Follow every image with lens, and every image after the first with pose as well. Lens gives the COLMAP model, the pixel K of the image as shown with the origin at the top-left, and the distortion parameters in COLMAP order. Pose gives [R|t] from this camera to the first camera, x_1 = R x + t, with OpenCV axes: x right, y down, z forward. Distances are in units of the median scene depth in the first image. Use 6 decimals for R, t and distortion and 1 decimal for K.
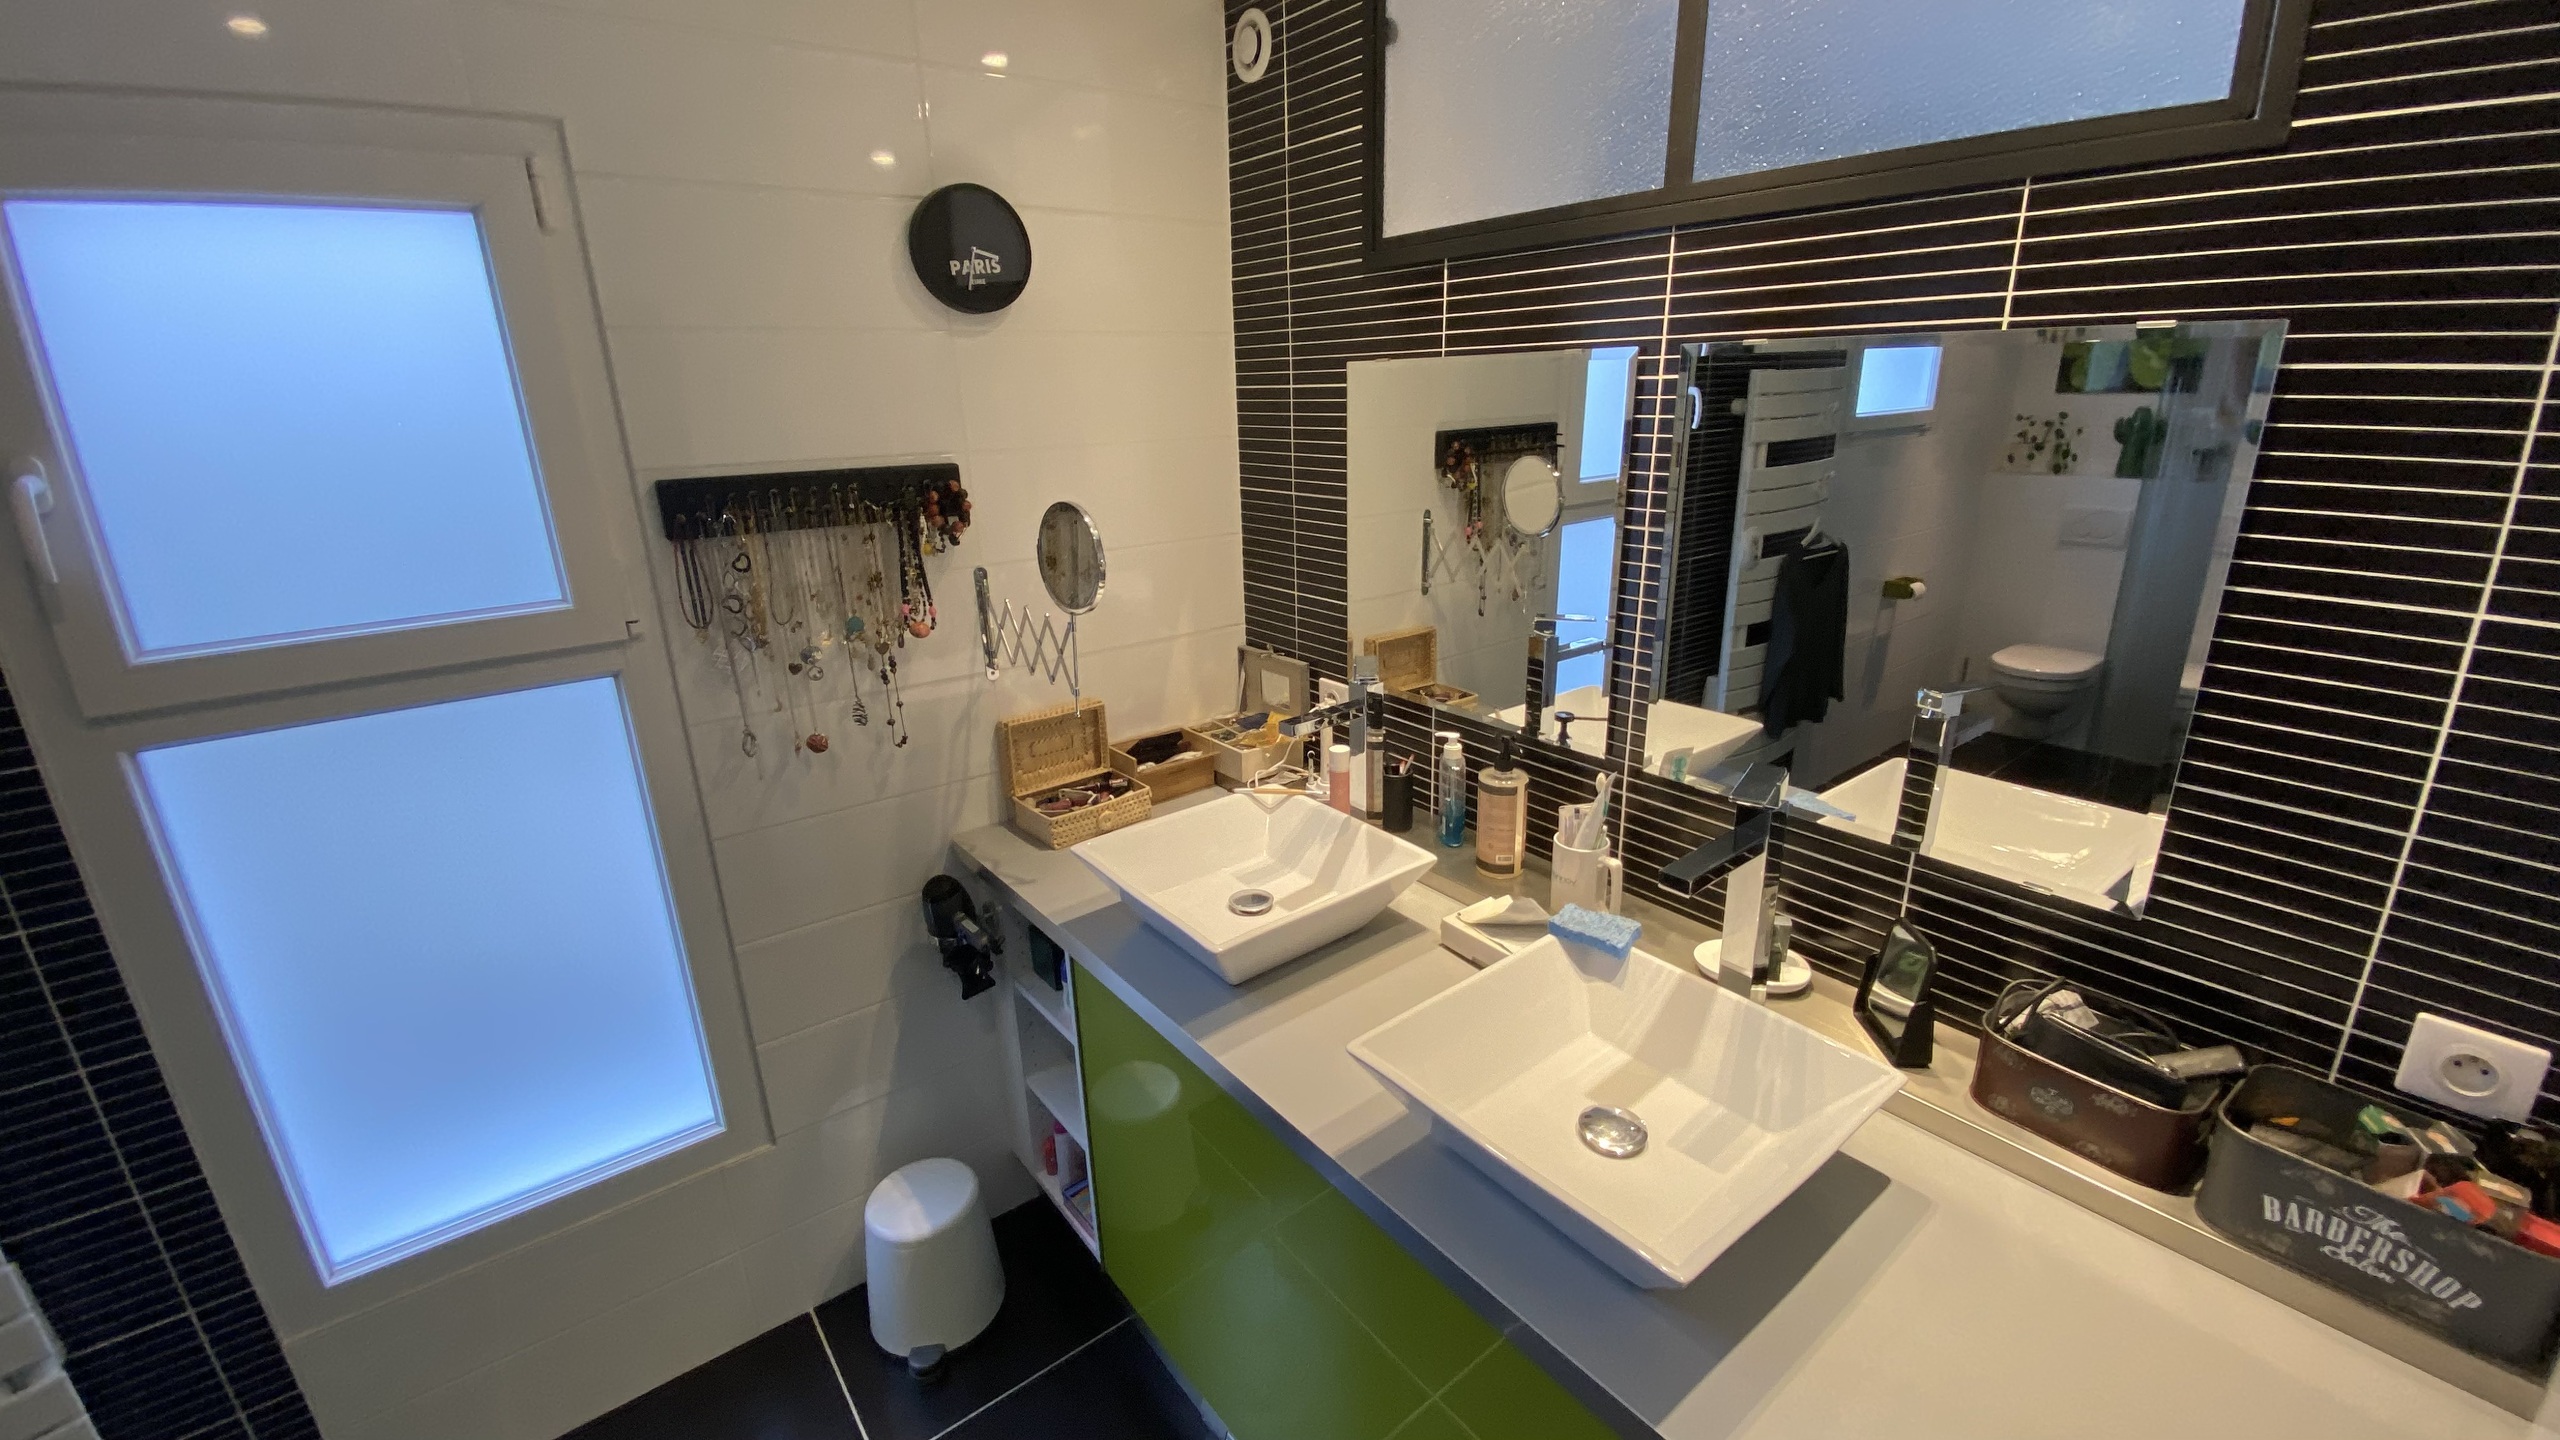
lens RADIAL K [[1032.4, 0, 1284.6], [0, 1032.4, 715.4], [0, 0, 1]] dist [0.012289, -0.017836]
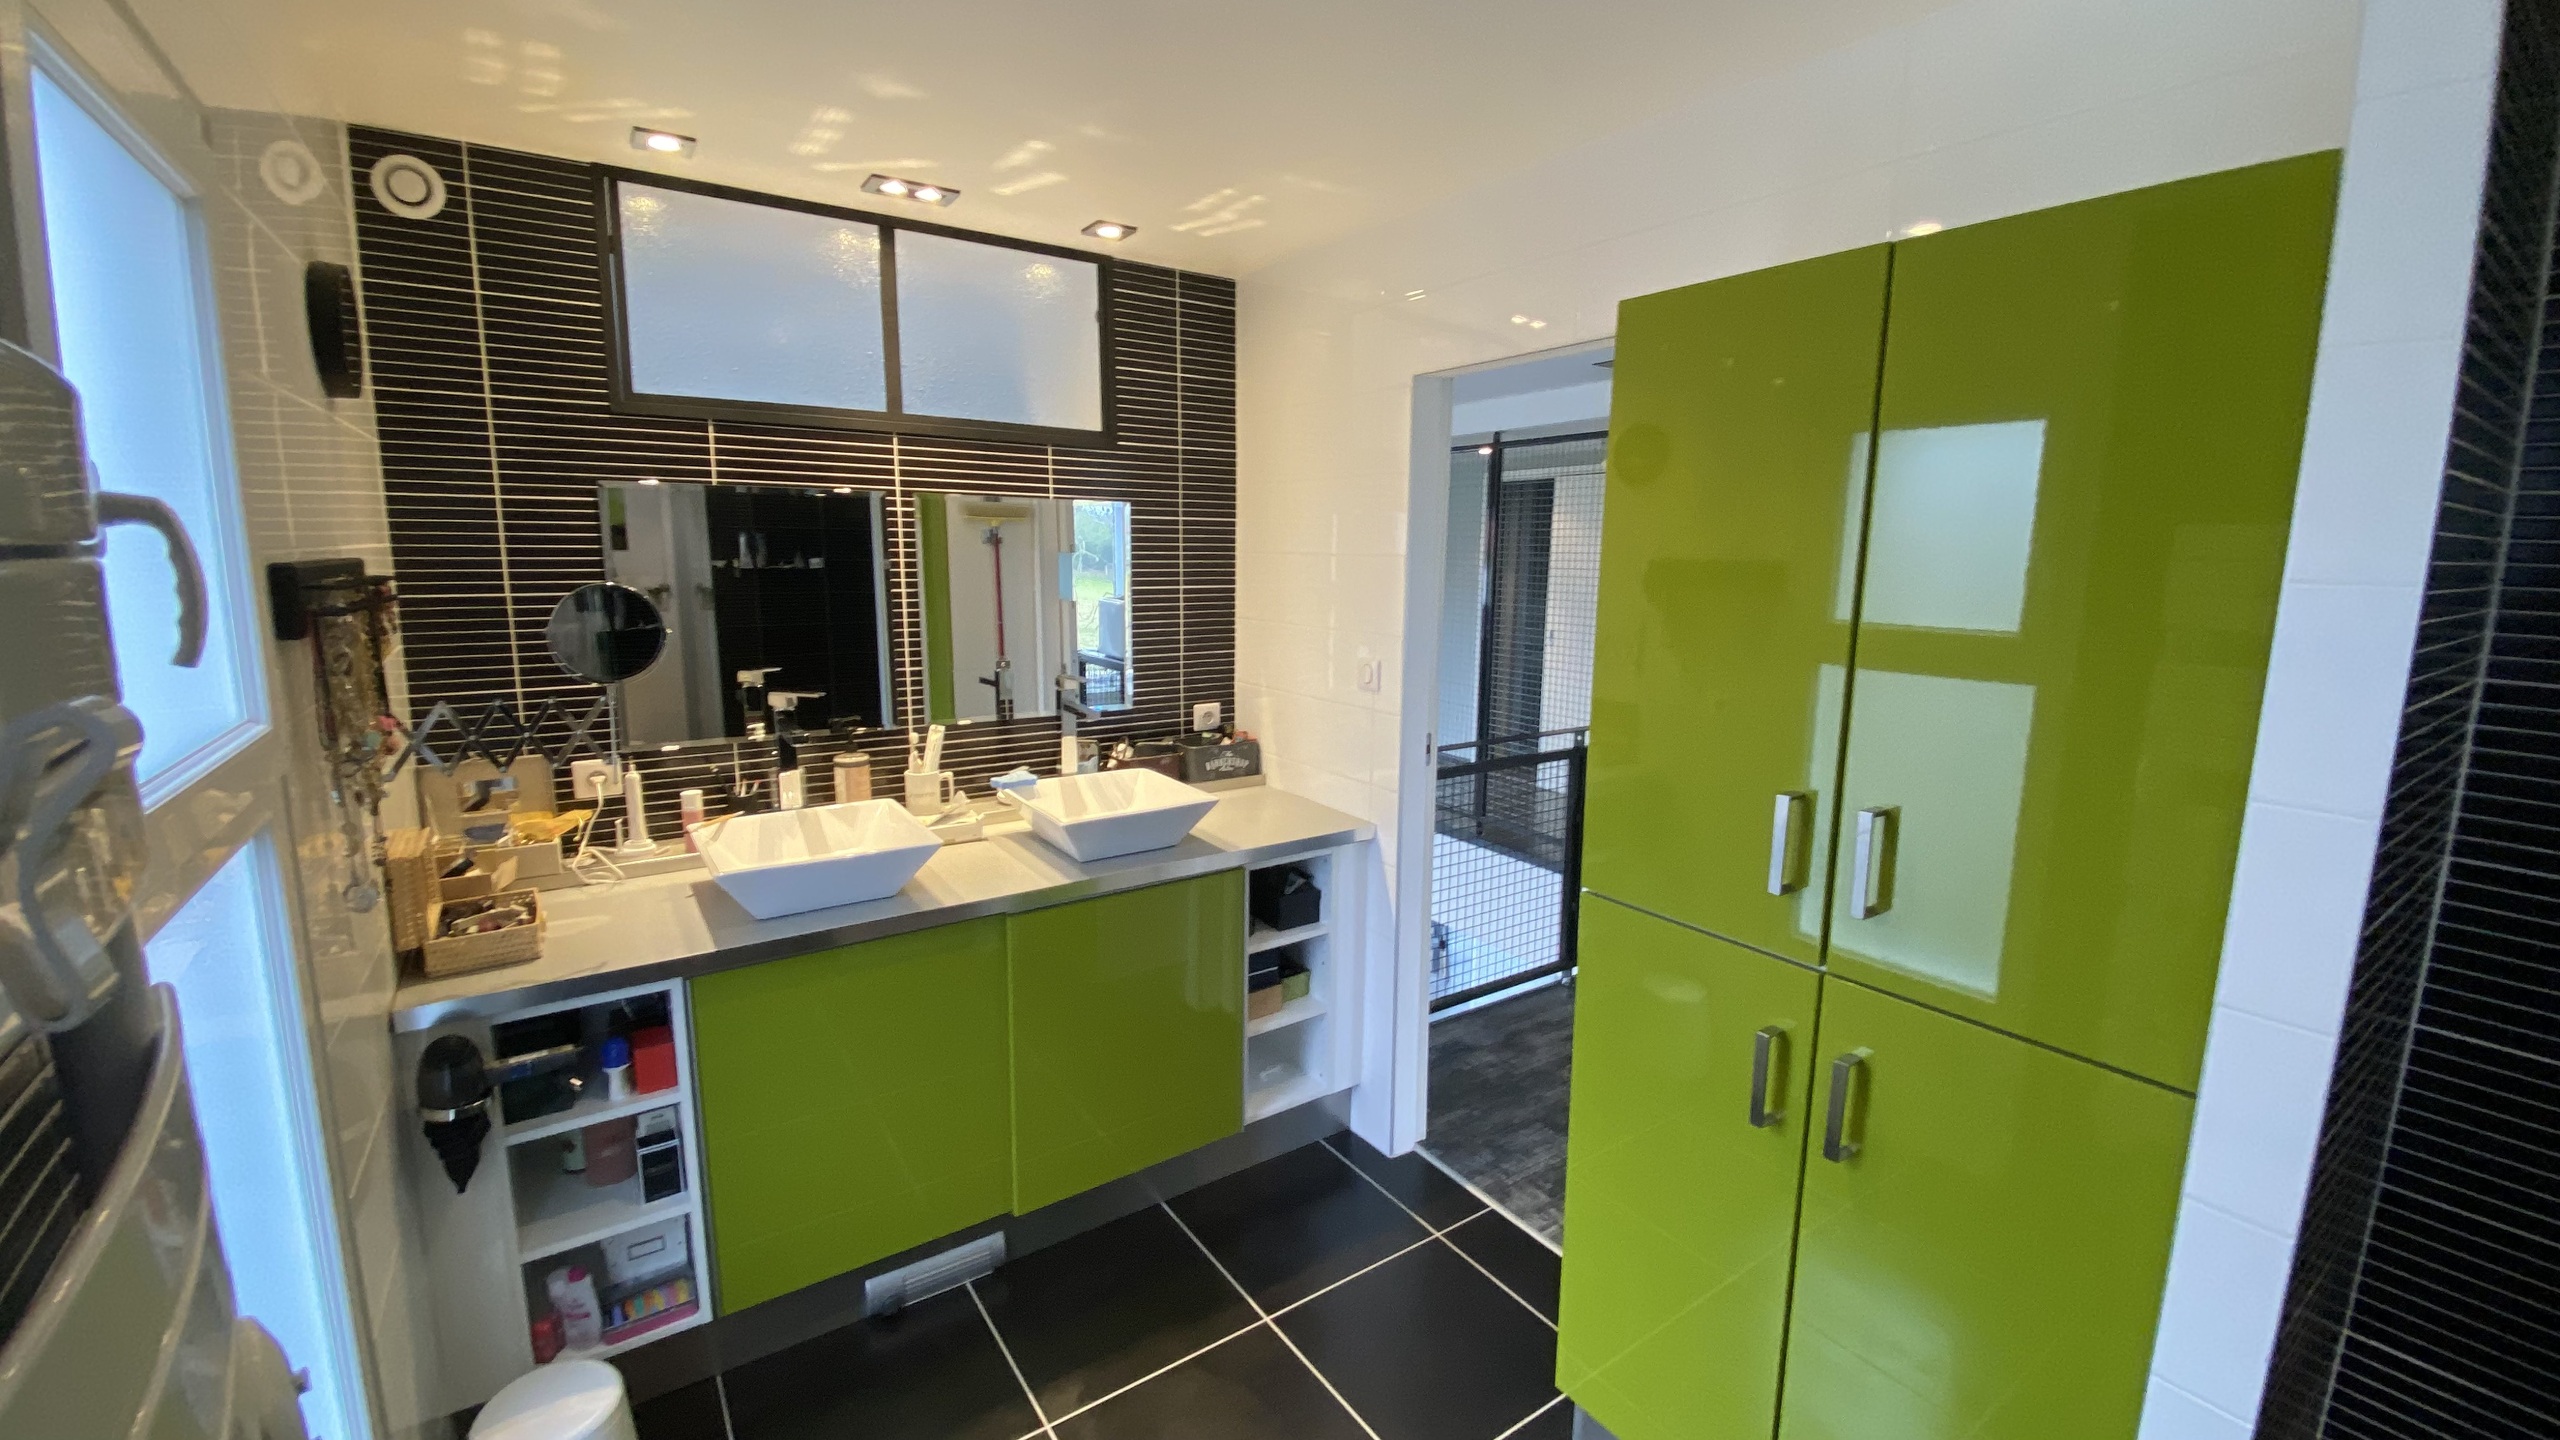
lens RADIAL K [[1032.4, 0, 1284.6], [0, 1032.4, 715.4], [0, 0, 1]] dist [0.012289, -0.017836]
pose [[0.085280, -0.140535, 0.986396, -1.247984], [0.283872, 0.952398, 0.111149, 0.016367], [-0.955062, 0.270532, 0.121114, 0.175738]]
